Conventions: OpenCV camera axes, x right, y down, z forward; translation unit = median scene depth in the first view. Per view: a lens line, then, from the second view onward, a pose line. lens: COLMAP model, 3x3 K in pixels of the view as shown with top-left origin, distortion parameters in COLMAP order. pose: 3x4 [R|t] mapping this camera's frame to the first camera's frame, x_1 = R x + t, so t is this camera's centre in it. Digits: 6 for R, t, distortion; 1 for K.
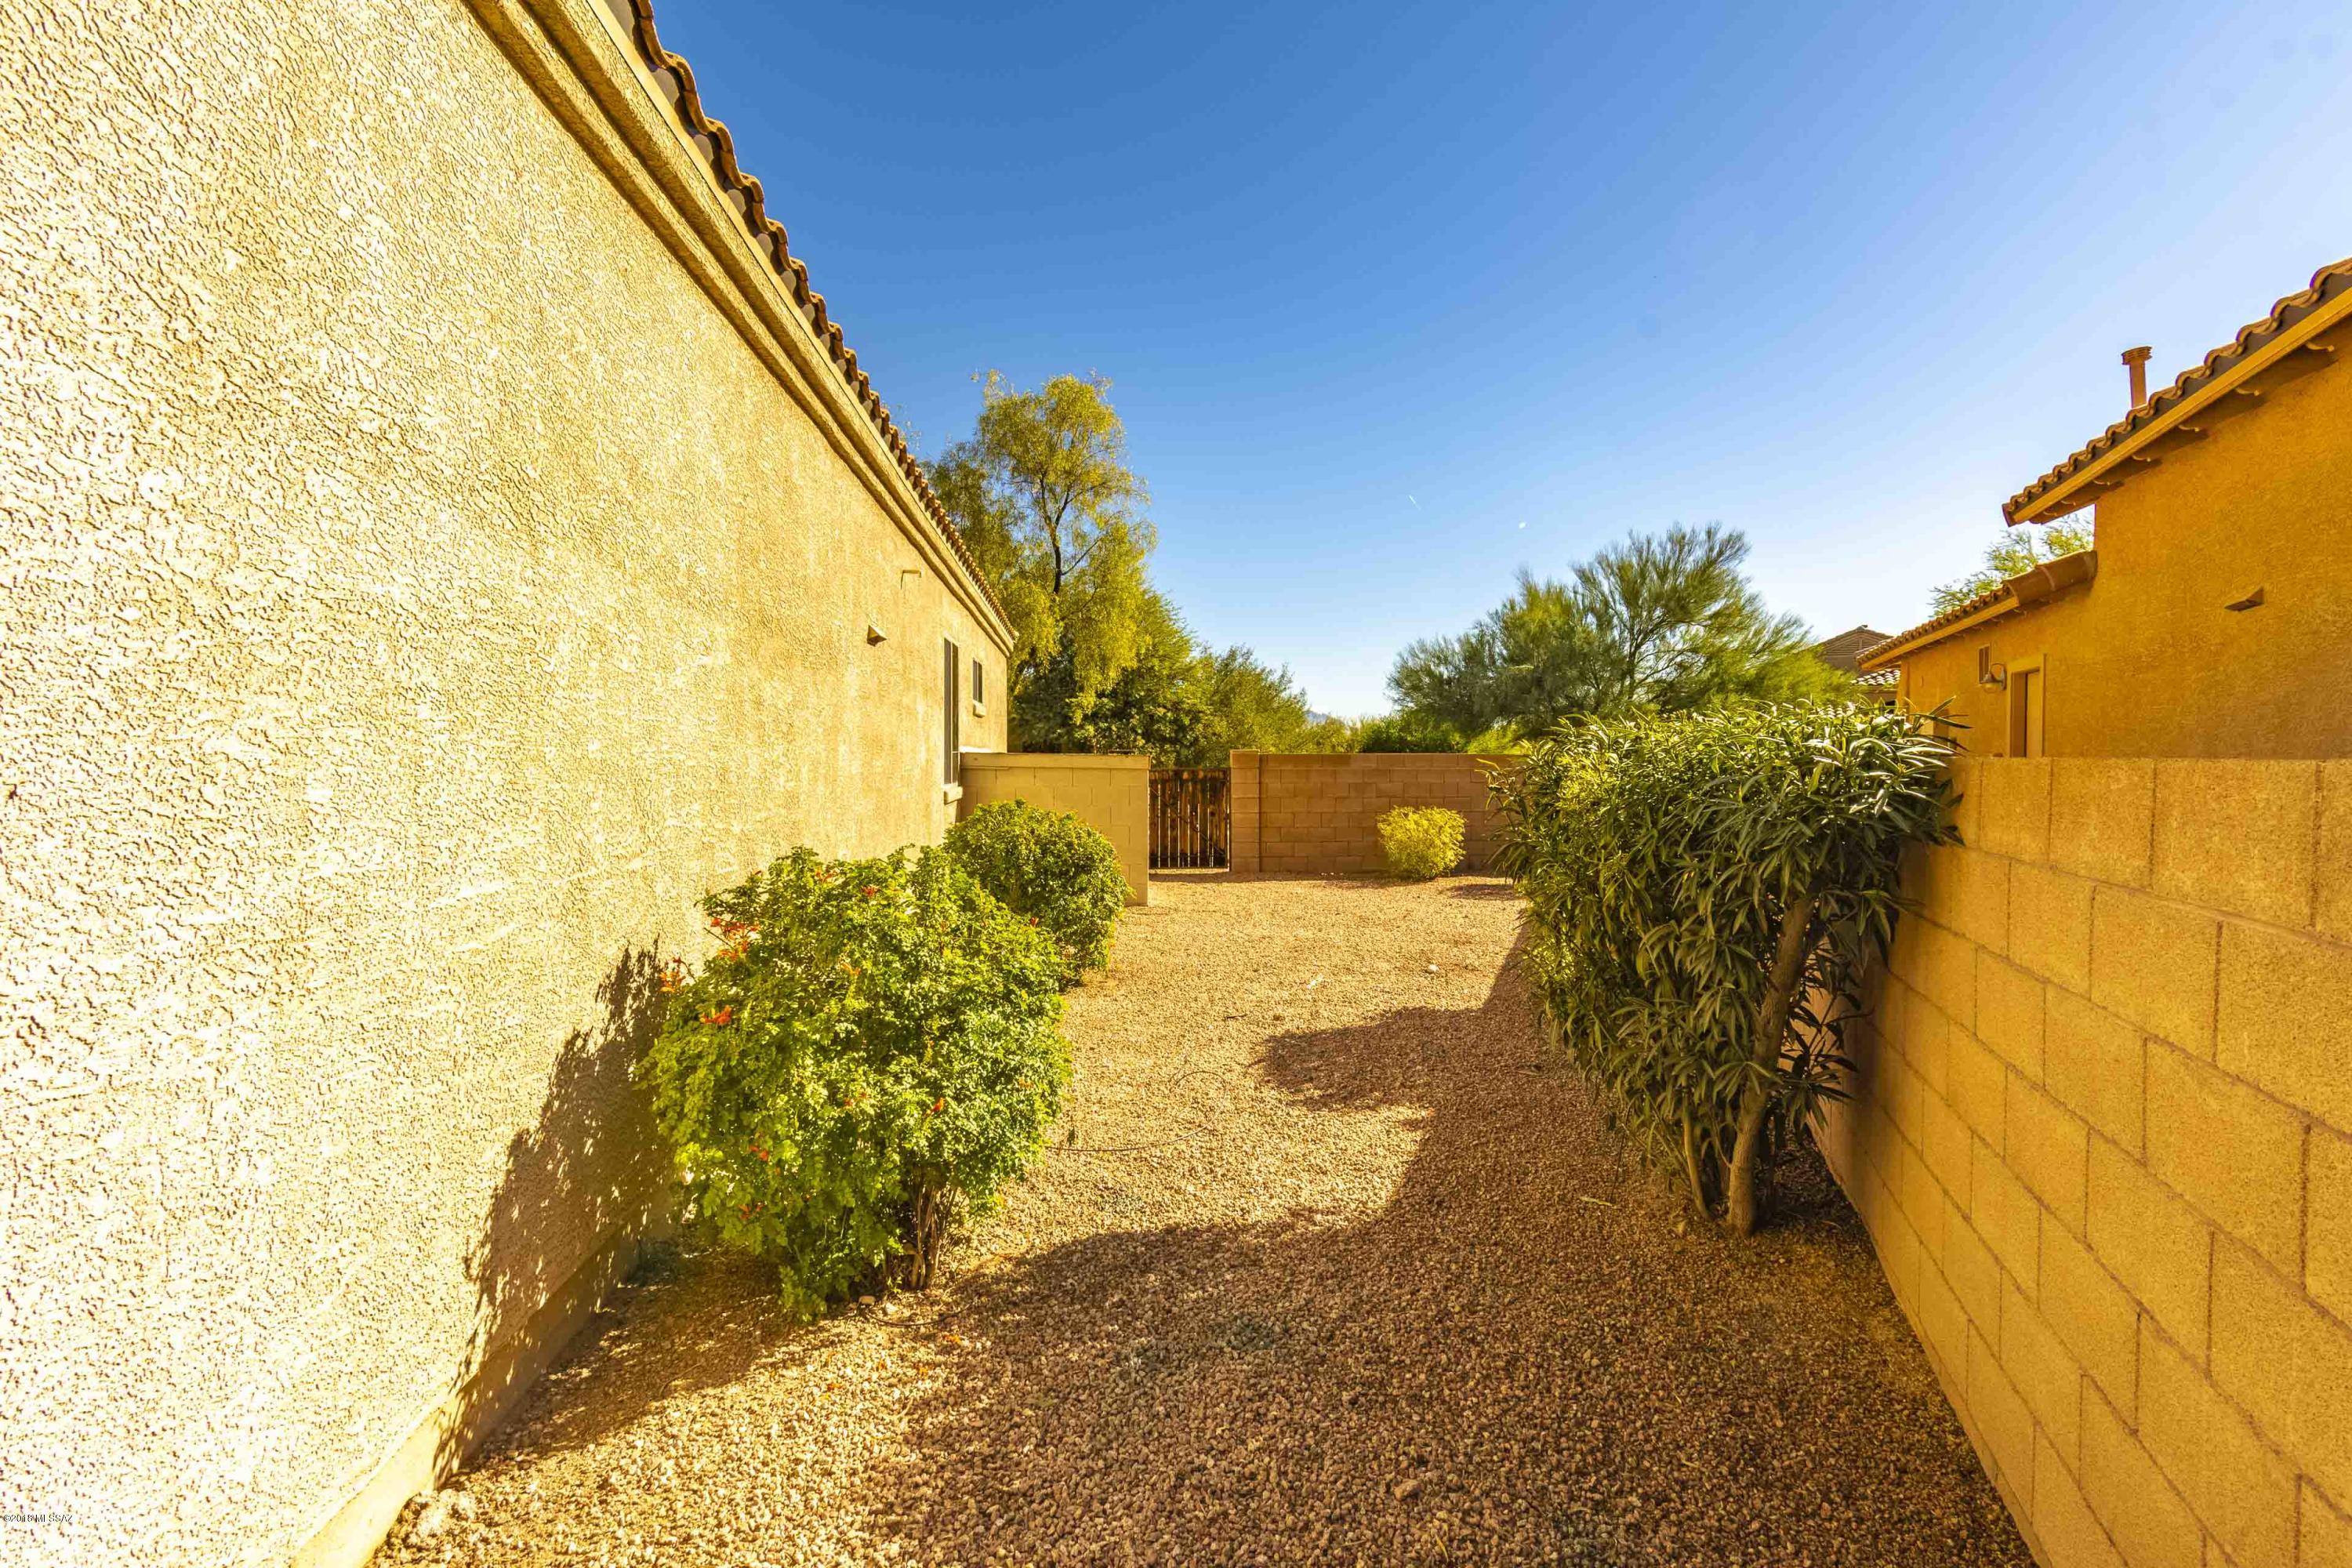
lens RADIAL K [[1033.7, 0, 1172.8], [0, 1033.7, 783.2], [0, 0, 1]] dist [0.012507, -0.001837]
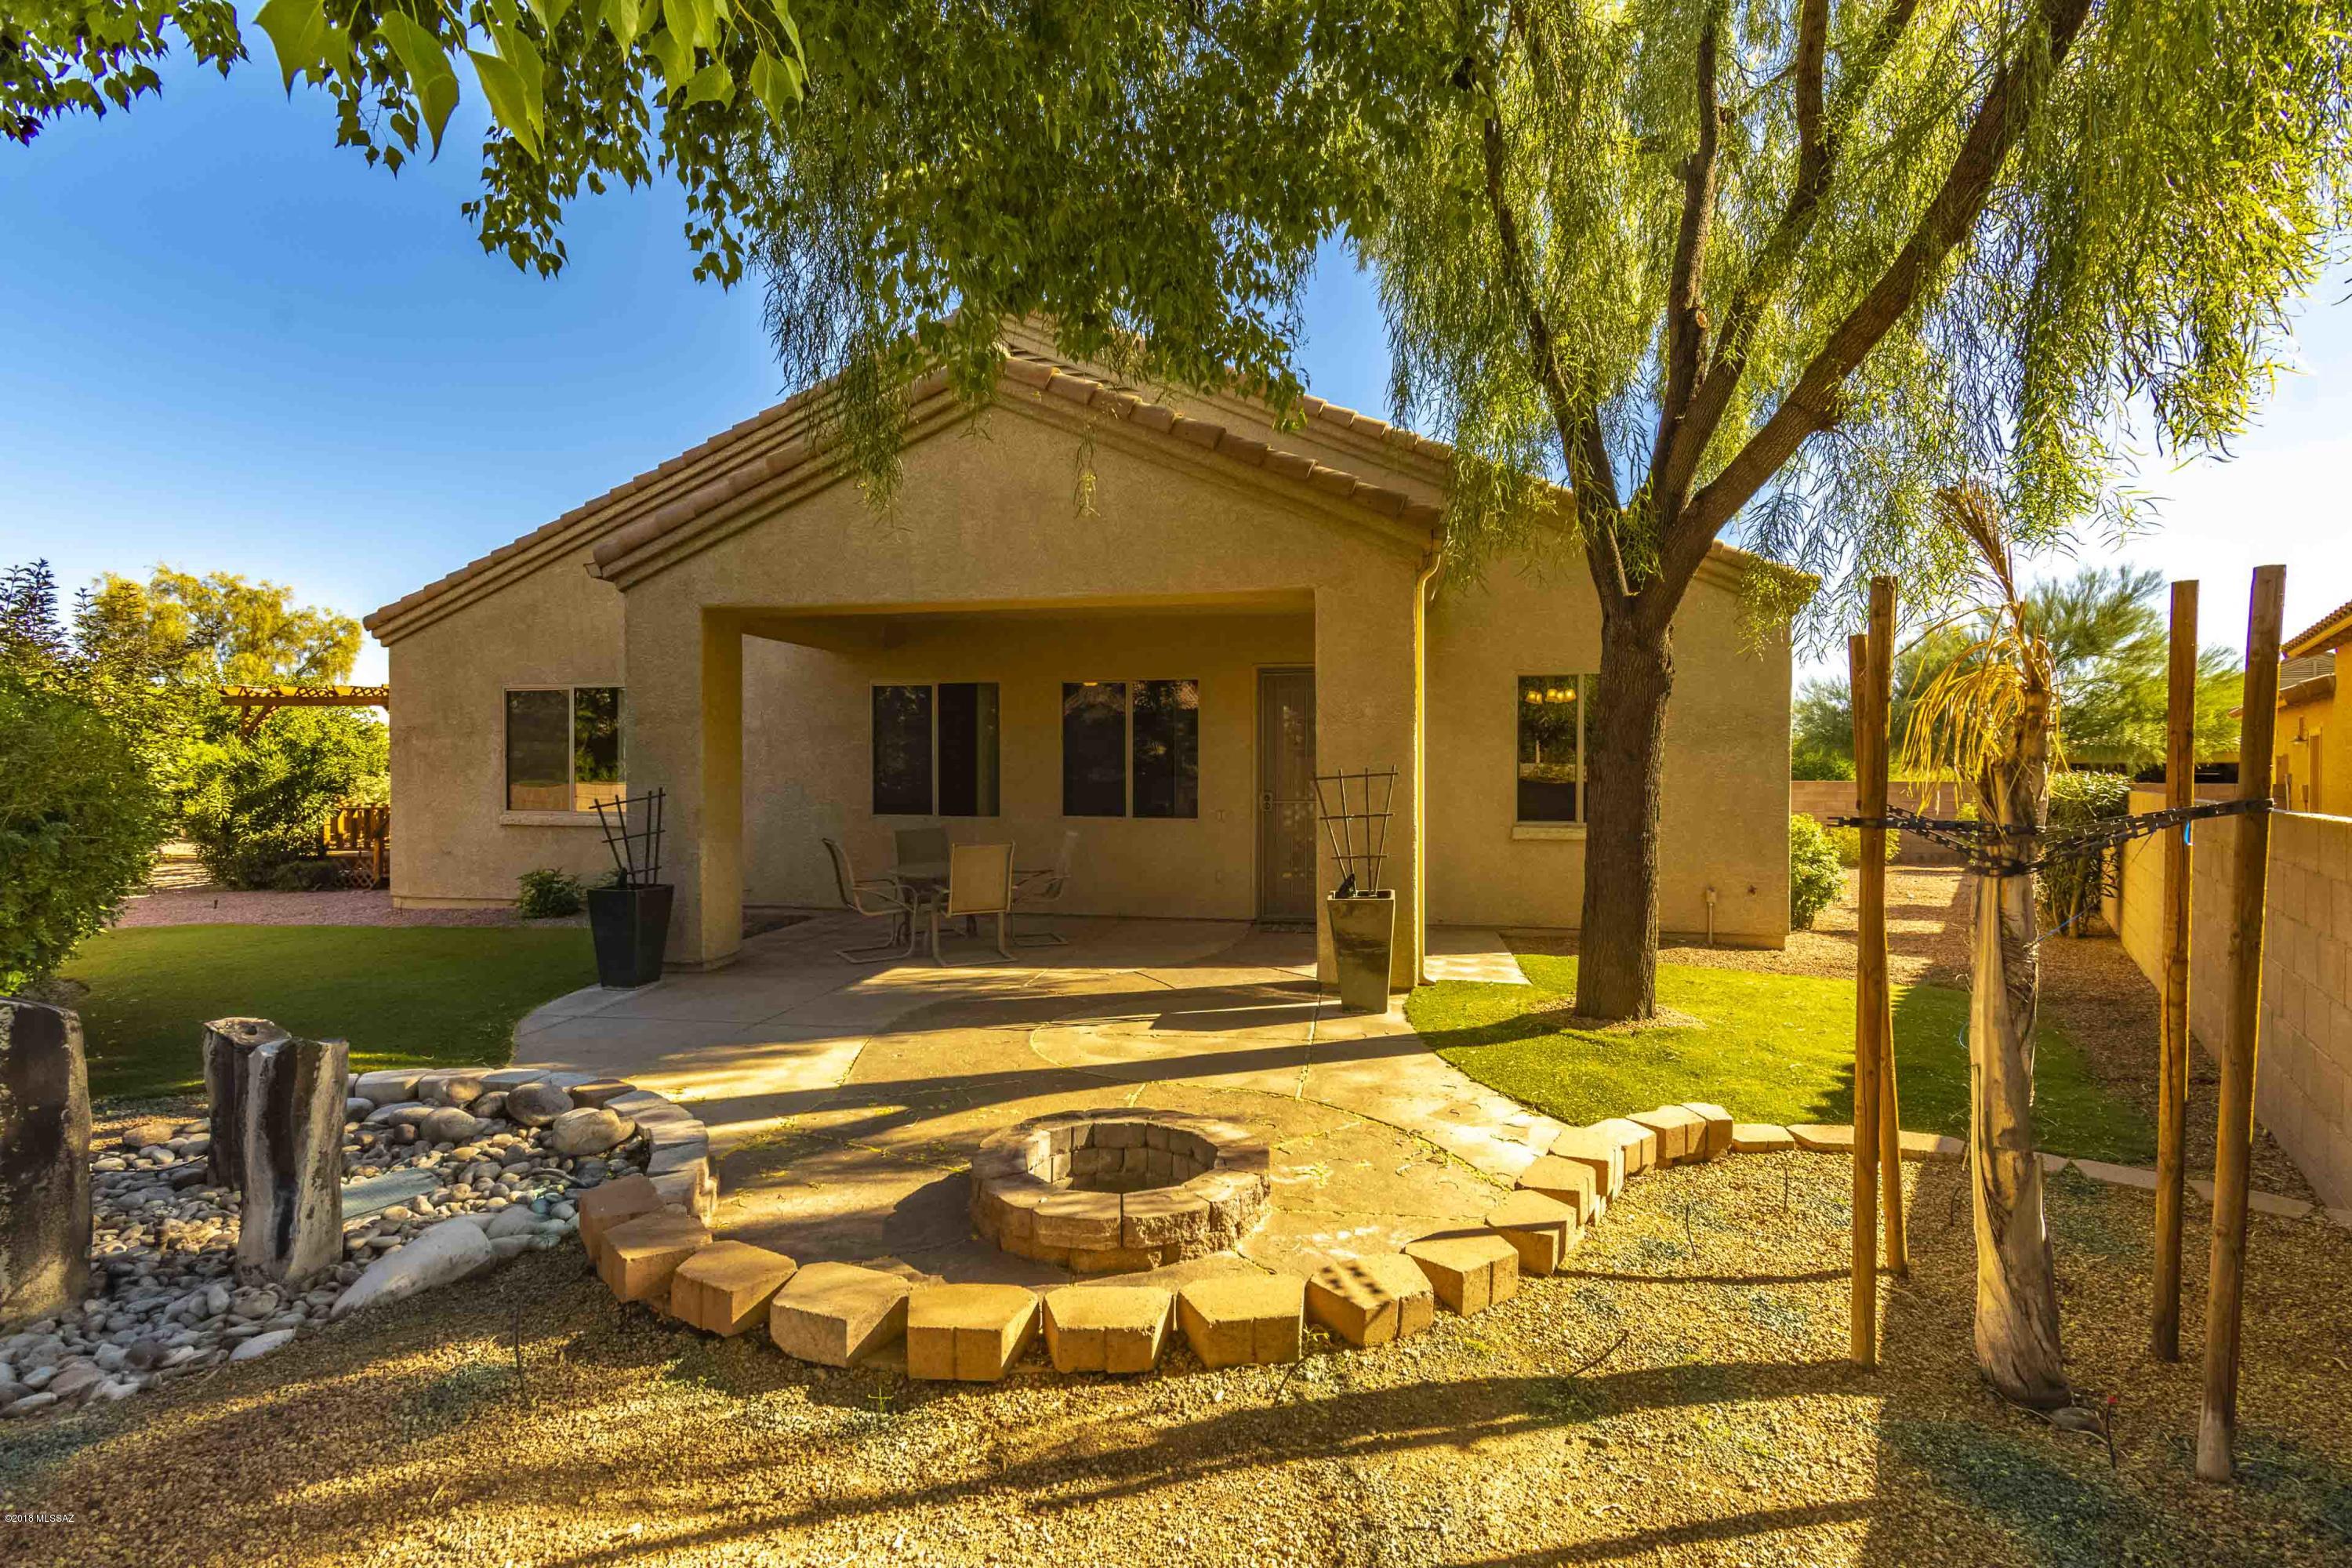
lens RADIAL K [[1033.7, 0, 1179.9], [0, 1033.7, 788.0], [0, 0, 1]] dist [0.012507, -0.001837]
pose [[0.963281, 0.004400, -0.268460, -0.122412], [-0.008338, 0.999874, -0.013532, 0.003776], [0.268367, 0.015273, 0.963196, -0.277939]]
